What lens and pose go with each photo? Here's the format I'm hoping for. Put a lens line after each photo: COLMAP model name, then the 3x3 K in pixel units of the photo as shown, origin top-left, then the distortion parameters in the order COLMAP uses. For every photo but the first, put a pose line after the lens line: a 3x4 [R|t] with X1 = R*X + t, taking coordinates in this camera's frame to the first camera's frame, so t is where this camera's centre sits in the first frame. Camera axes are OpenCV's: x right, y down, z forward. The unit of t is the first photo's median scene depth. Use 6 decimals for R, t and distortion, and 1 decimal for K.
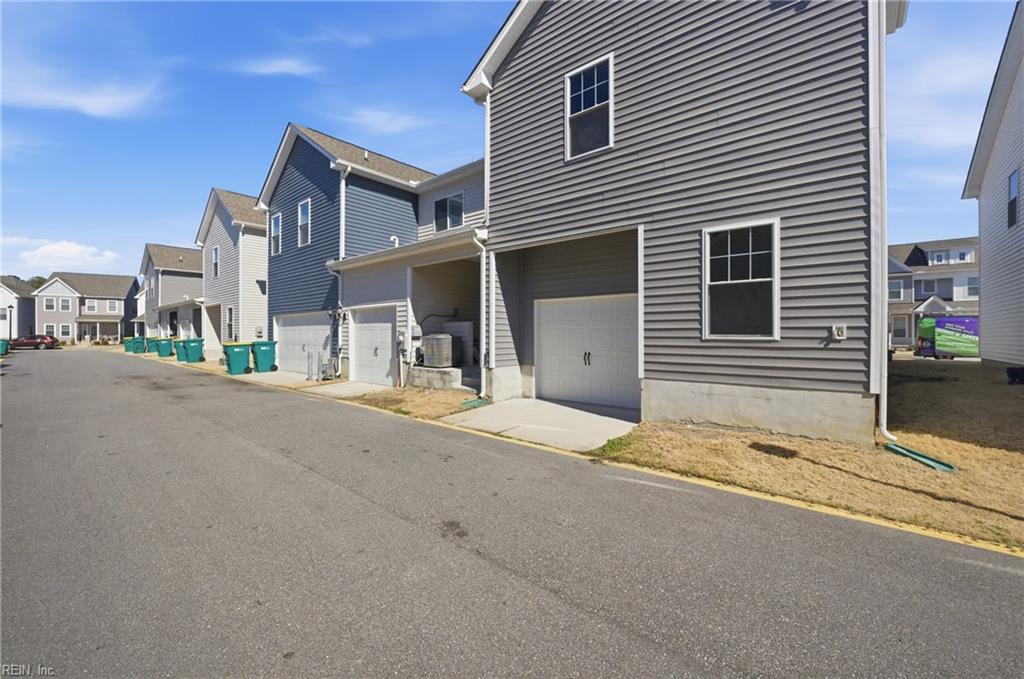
lens RADIAL K [[417.9, 0, 504.0], [0, 417.9, 339.0], [0, 0, 1]] dist [-0.023674, 0.004281]
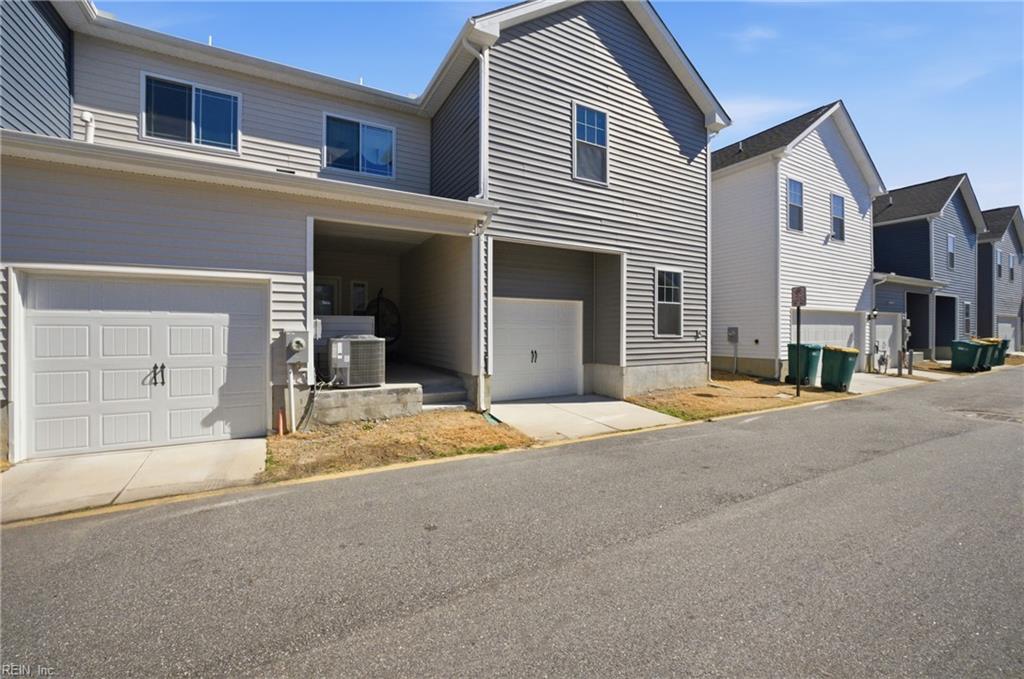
lens RADIAL K [[417.9, 0, 514.6], [0, 417.9, 332.7], [0, 0, 1]] dist [-0.023674, 0.004281]
pose [[0.331721, -0.004345, 0.943368, -1.035595], [0.008561, 0.999962, 0.001596, -0.021422], [-0.943339, 0.007547, 0.331745, 0.858121]]
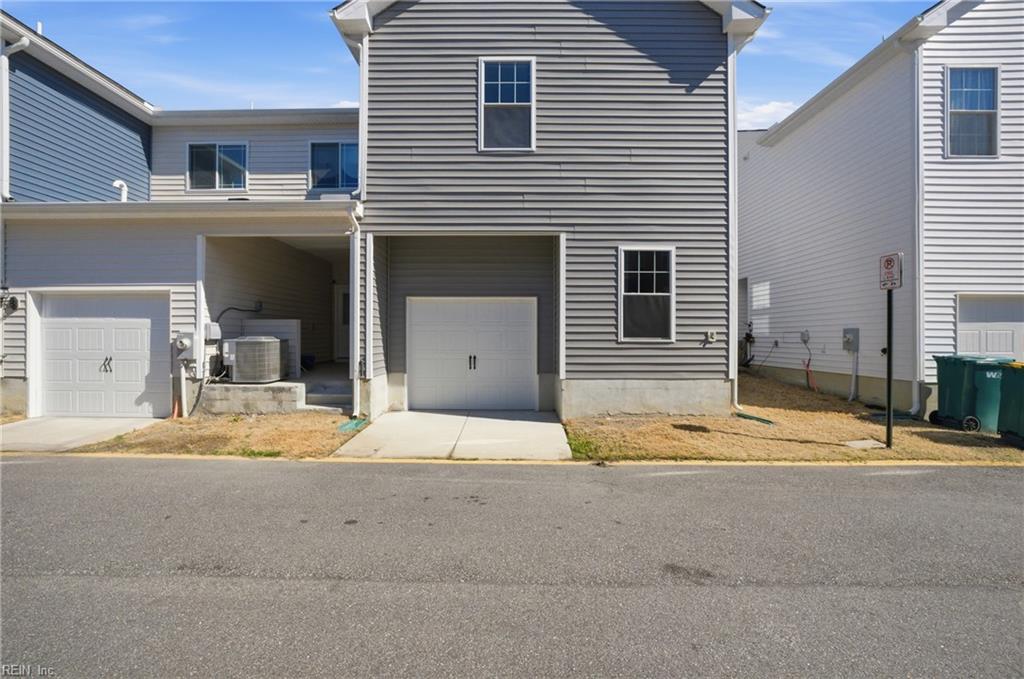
lens RADIAL K [[417.9, 0, 510.2], [0, 417.9, 336.6], [0, 0, 1]] dist [-0.023674, 0.004281]
pose [[0.754803, 0.000586, 0.655951, -0.444759], [0.004756, 0.999968, -0.006367, -0.006868], [-0.655934, 0.007925, 0.754777, 0.284412]]
